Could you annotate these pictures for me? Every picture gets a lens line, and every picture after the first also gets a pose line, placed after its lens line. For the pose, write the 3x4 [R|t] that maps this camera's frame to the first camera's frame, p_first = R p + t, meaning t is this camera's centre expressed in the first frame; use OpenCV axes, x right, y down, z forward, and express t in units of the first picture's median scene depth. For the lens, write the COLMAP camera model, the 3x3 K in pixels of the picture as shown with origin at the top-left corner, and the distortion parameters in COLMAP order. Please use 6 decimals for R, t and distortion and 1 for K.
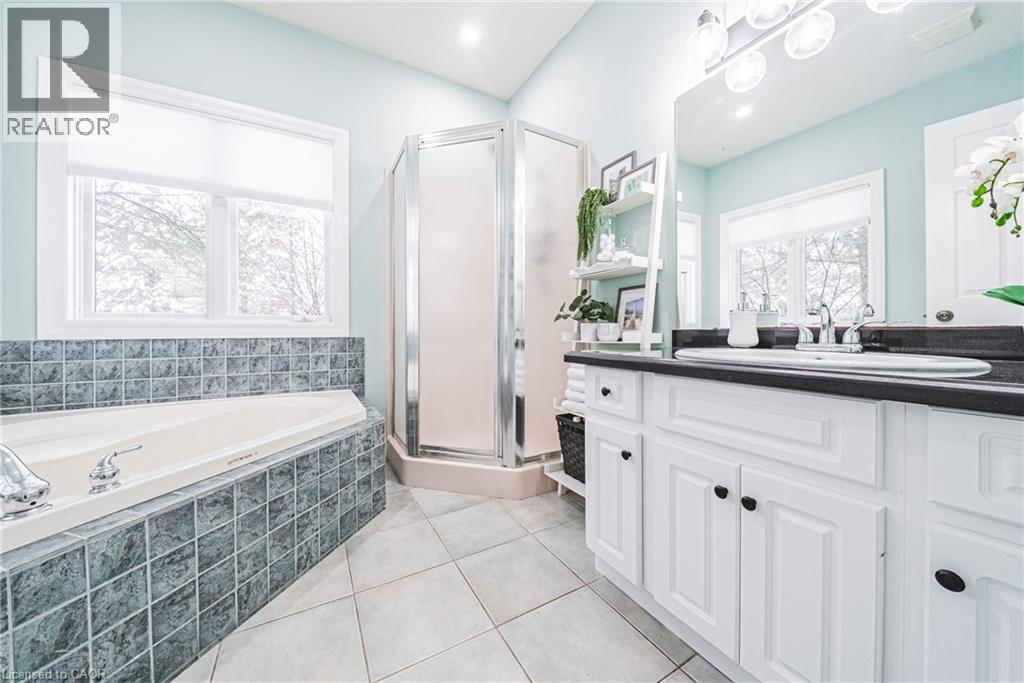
lens RADIAL K [[354.7, 0, 509.5], [0, 354.7, 333.9], [0, 0, 1]] dist [-0.009904, -0.000439]
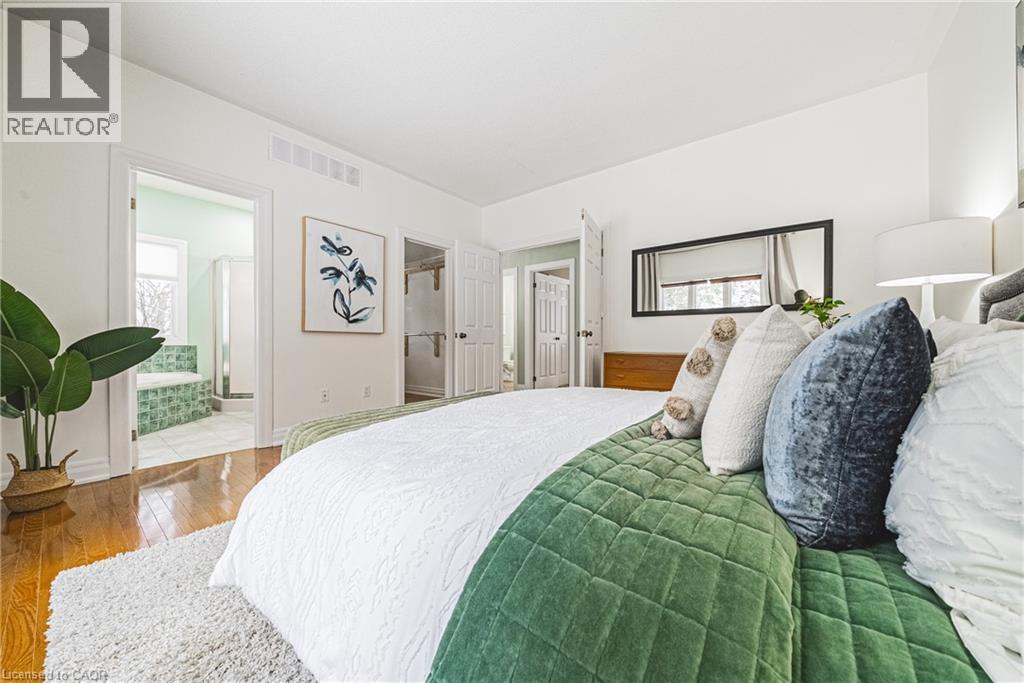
lens RADIAL K [[354.7, 0, 514.6], [0, 354.7, 344.4], [0, 0, 1]] dist [-0.009904, -0.000439]
pose [[0.921040, -0.000510, 0.389468, 0.565297], [0.002428, 0.999987, -0.004433, 0.020536], [-0.389460, 0.005028, 0.921029, -1.846307]]
